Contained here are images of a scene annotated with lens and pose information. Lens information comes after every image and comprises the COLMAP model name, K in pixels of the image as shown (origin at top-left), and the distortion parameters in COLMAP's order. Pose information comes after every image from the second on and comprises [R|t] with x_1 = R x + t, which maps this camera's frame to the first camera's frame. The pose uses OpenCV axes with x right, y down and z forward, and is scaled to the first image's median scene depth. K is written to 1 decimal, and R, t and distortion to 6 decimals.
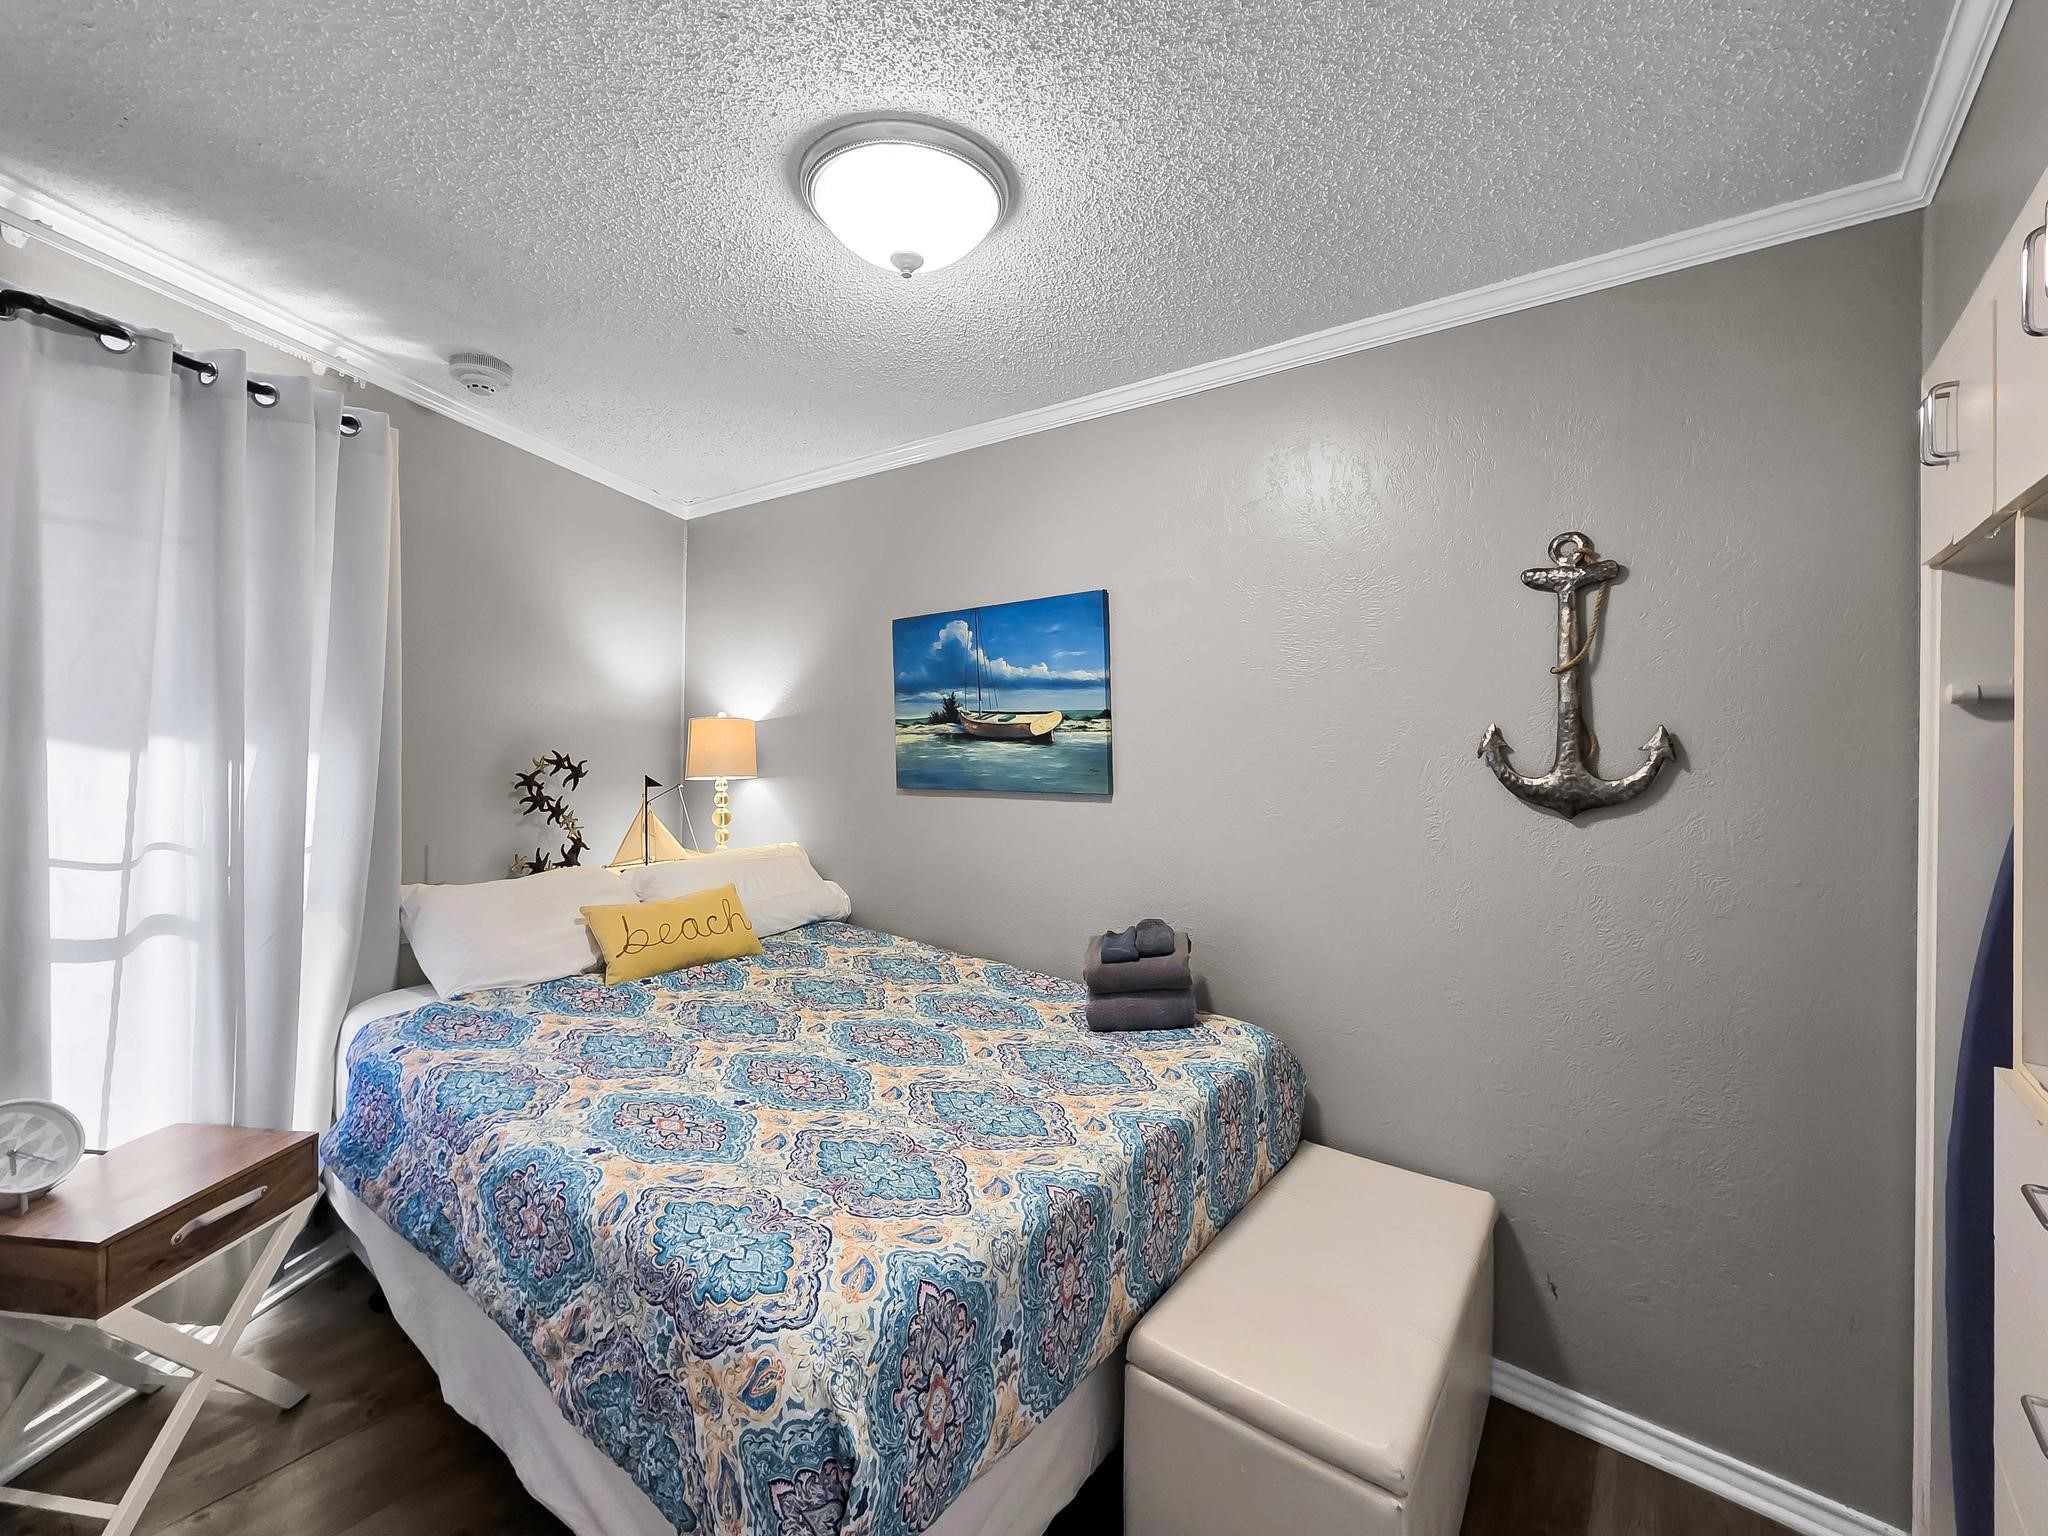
lens RADIAL K [[867.7, 0, 1027.8], [0, 867.7, 721.0], [0, 0, 1]] dist [0.000548, -0.000033]
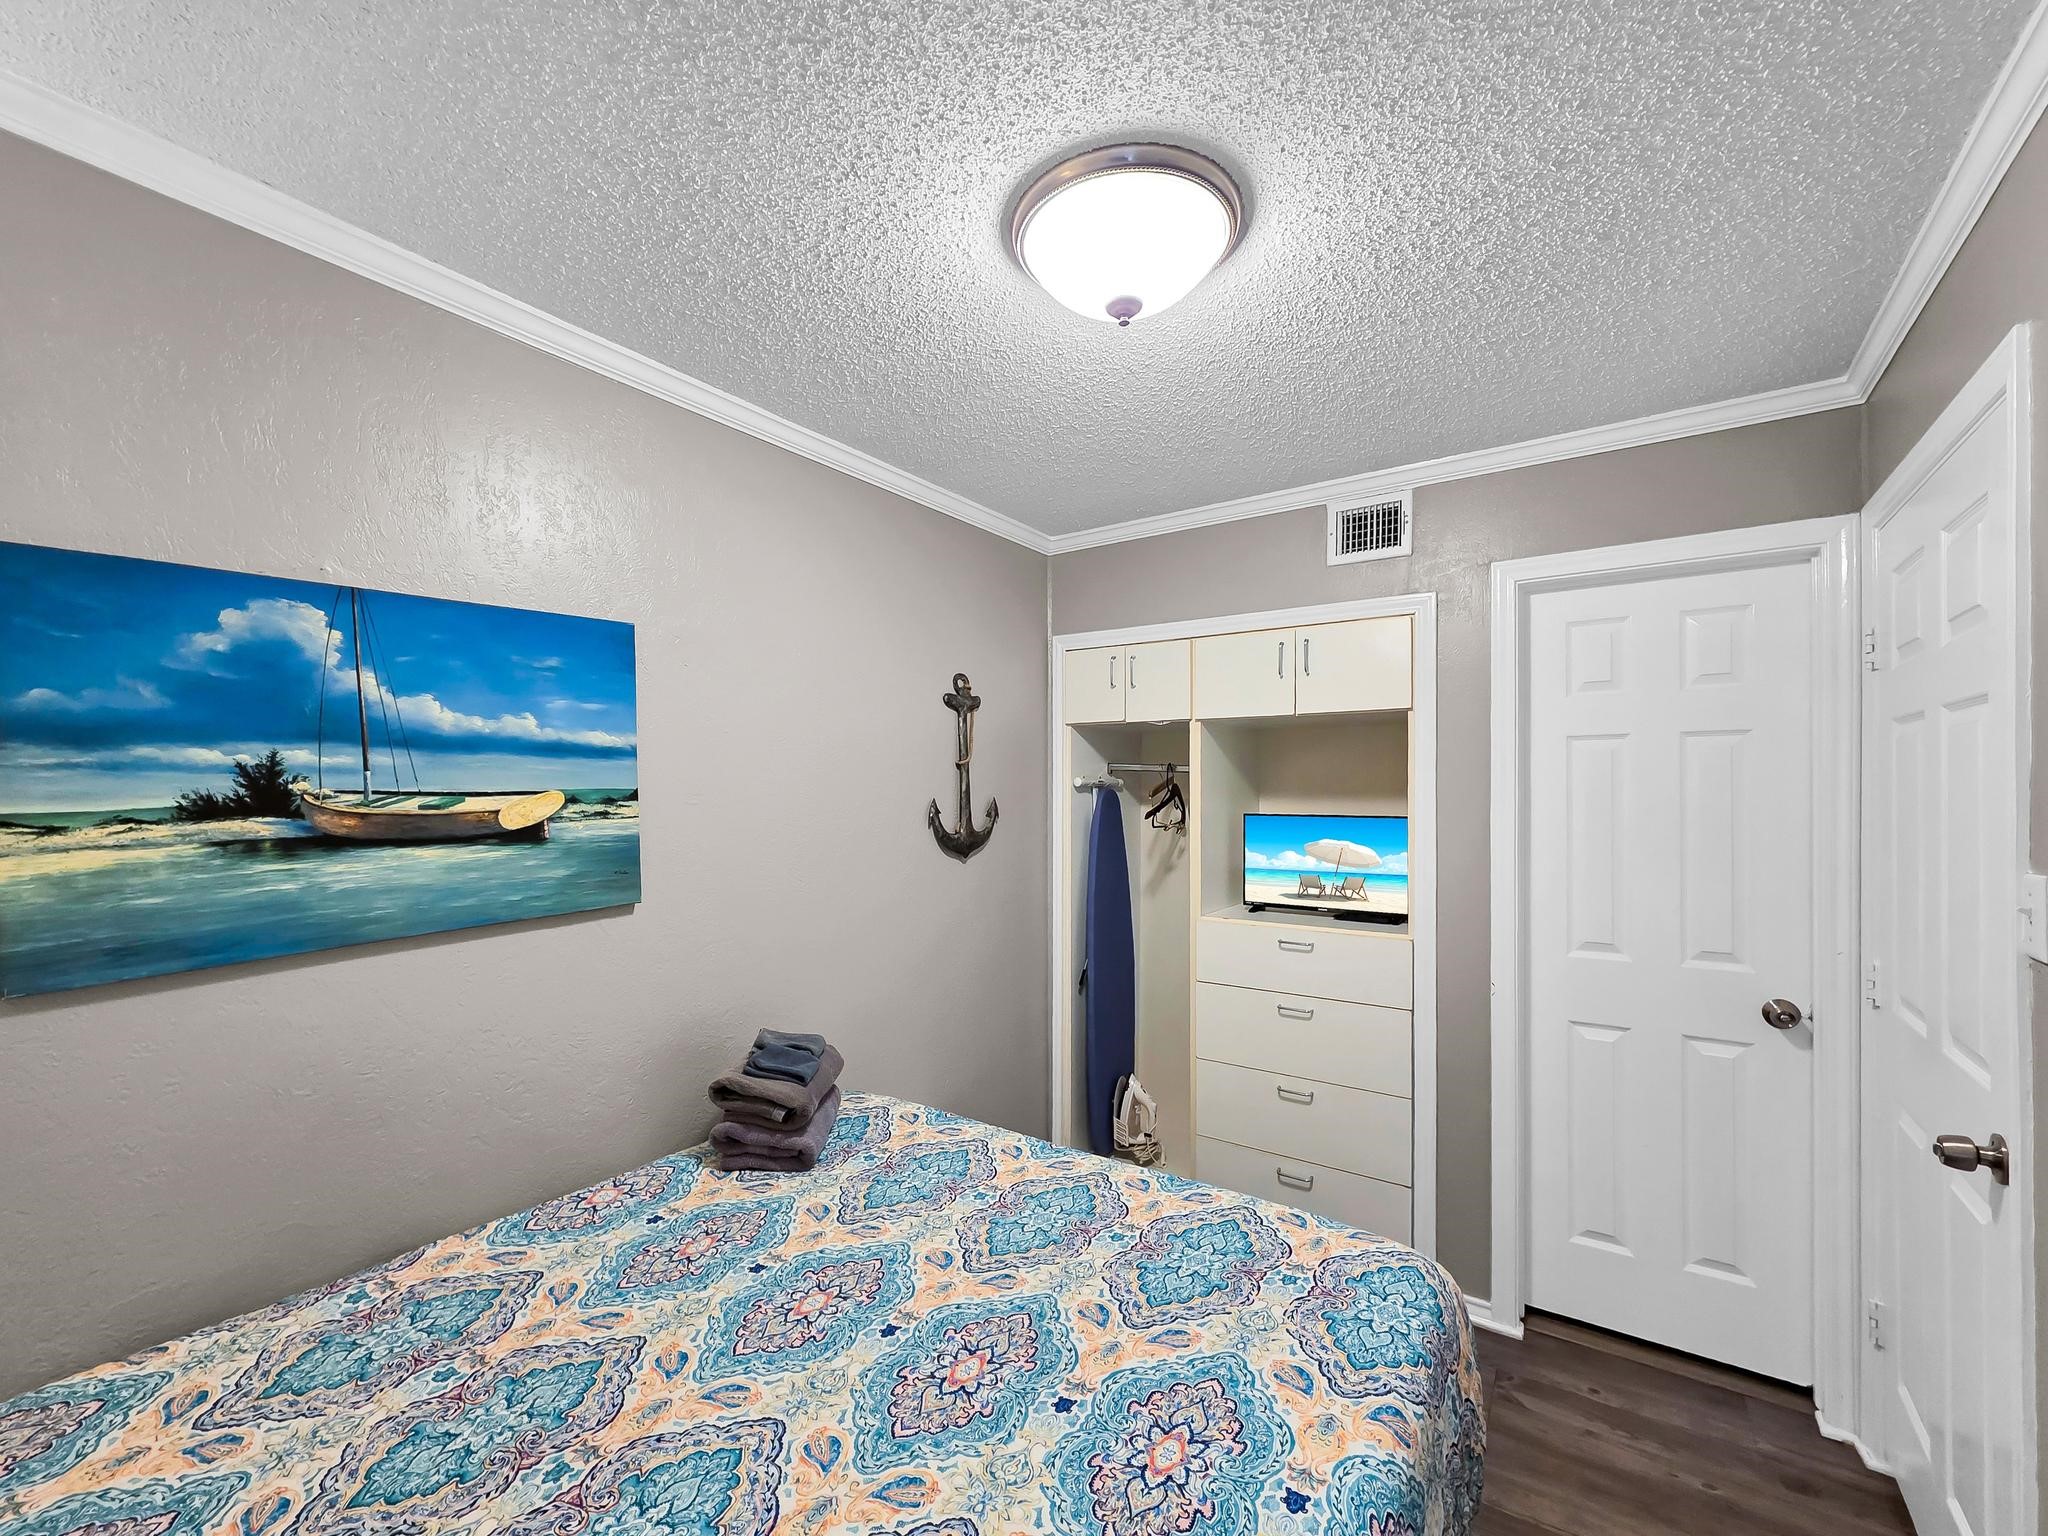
lens RADIAL K [[855.6, 0, 984.6], [0, 855.6, 799.8], [0, 0, 1]] dist [-0.000128, -0.000023]
pose [[-0.035678, -0.019690, 0.999169, -0.636120], [0.004140, 0.999794, 0.019850, -0.016171], [-0.999355, 0.004845, -0.035589, 0.717687]]
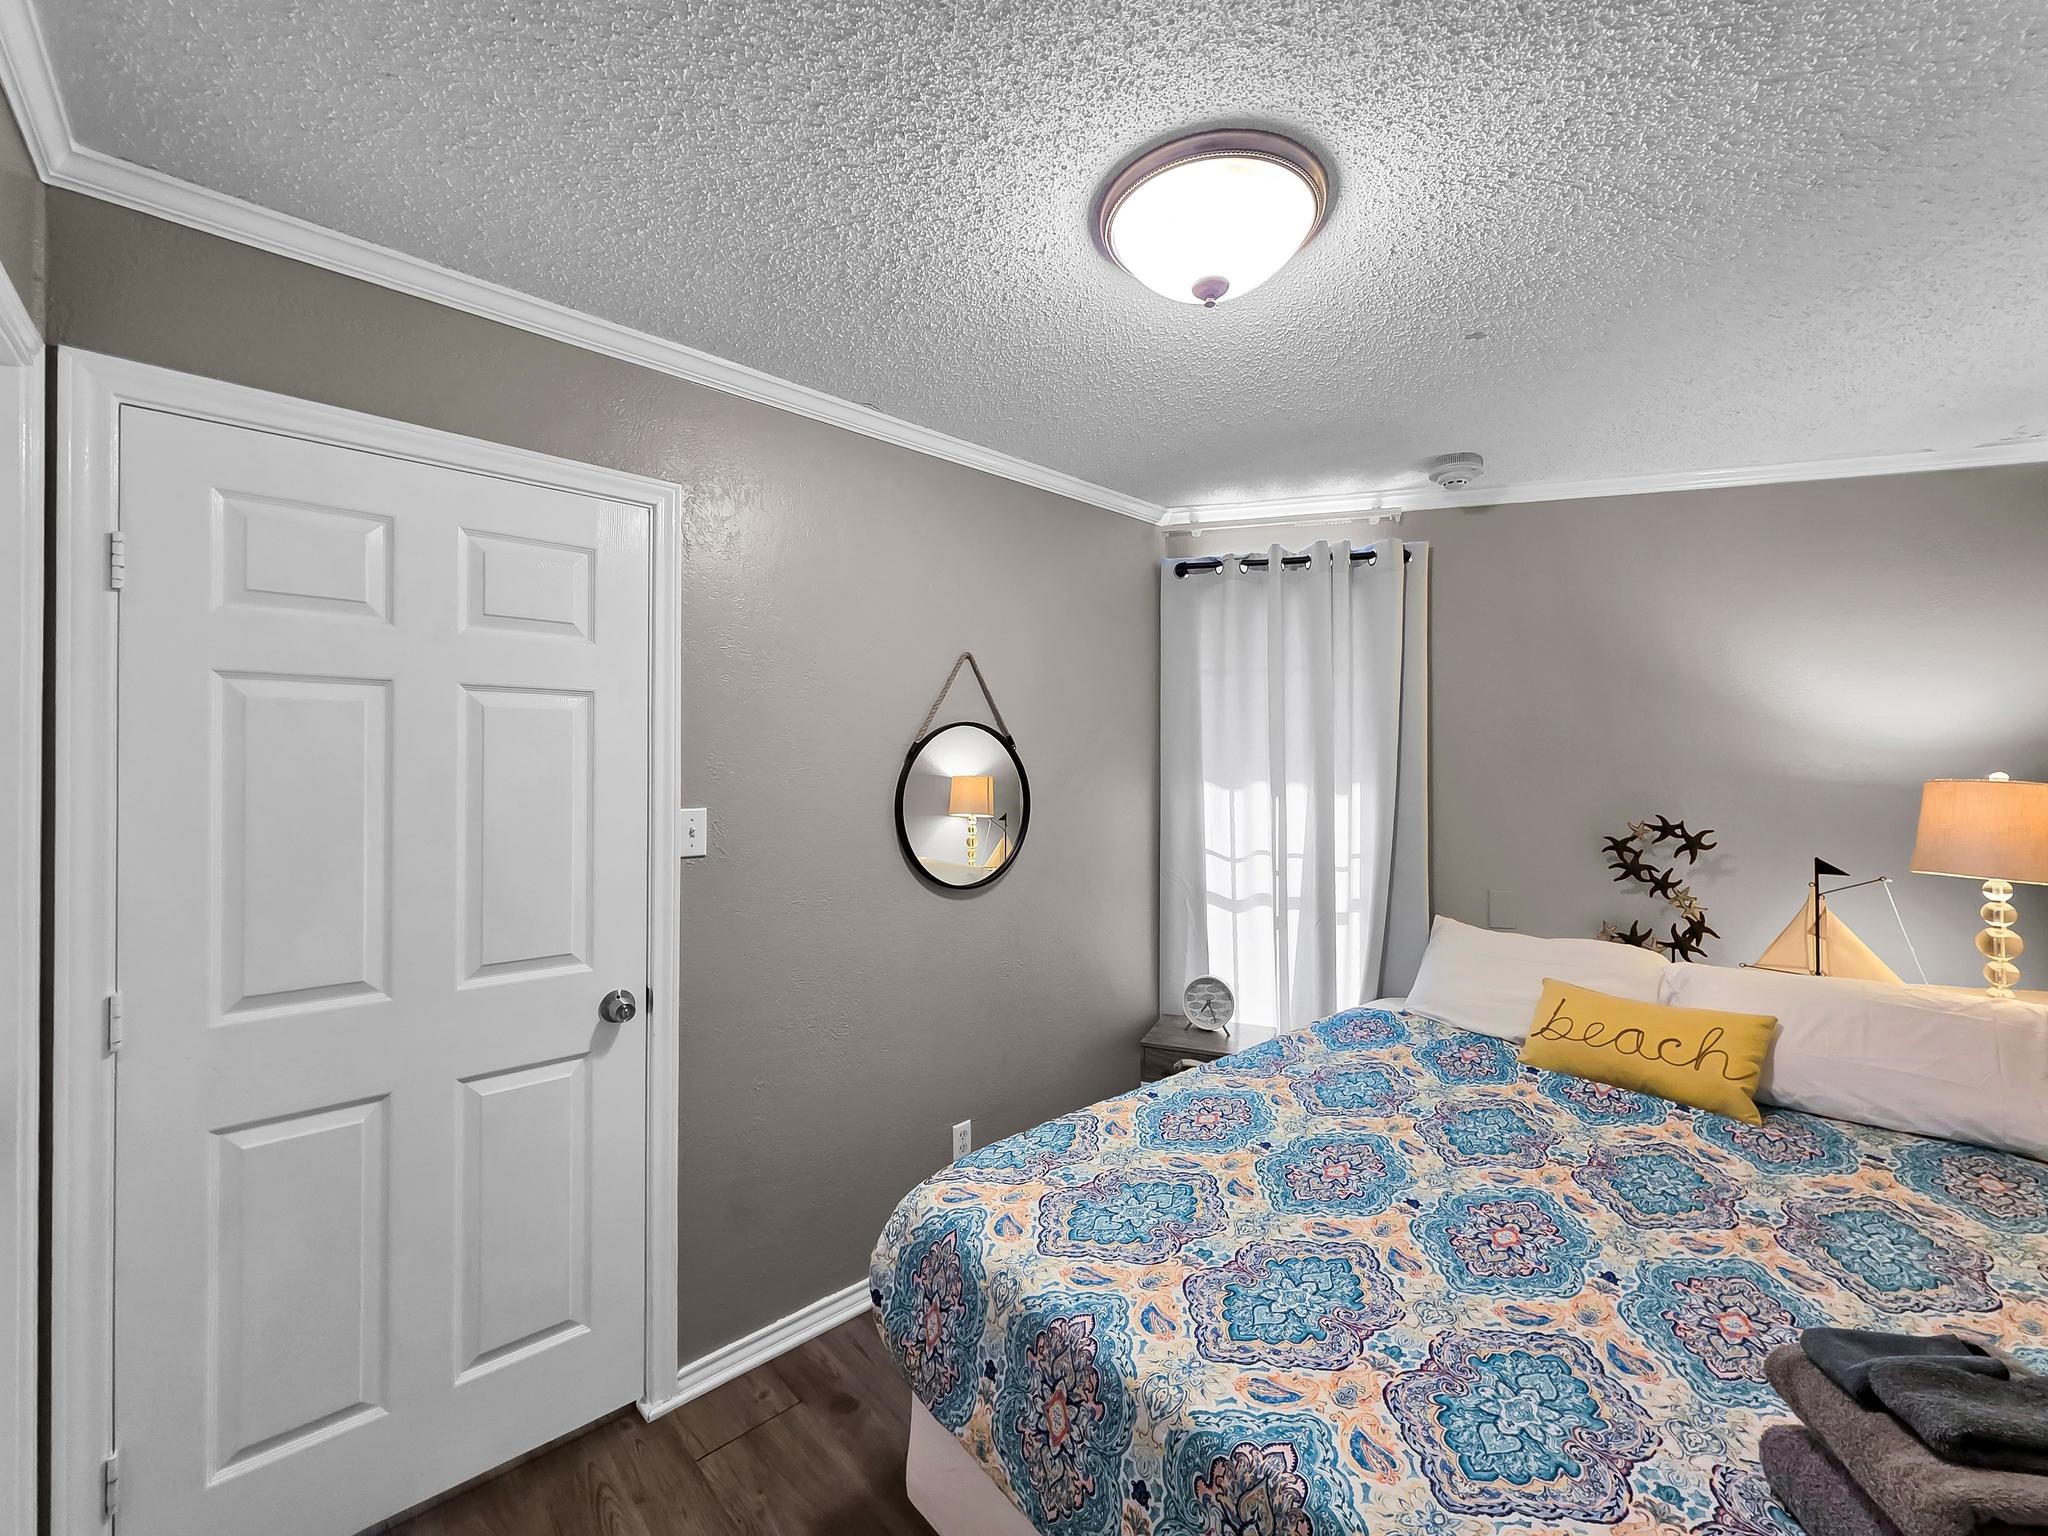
lens RADIAL K [[819.1, 0, 1024.0], [0, 819.1, 768.0], [0, 0, 1]] dist [0.000325, -0.000006]
pose [[-0.153743, -0.008726, -0.988072, 0.460482], [-0.009349, 0.999929, -0.007376, -0.003167], [0.988067, 0.008103, -0.153814, 0.571463]]
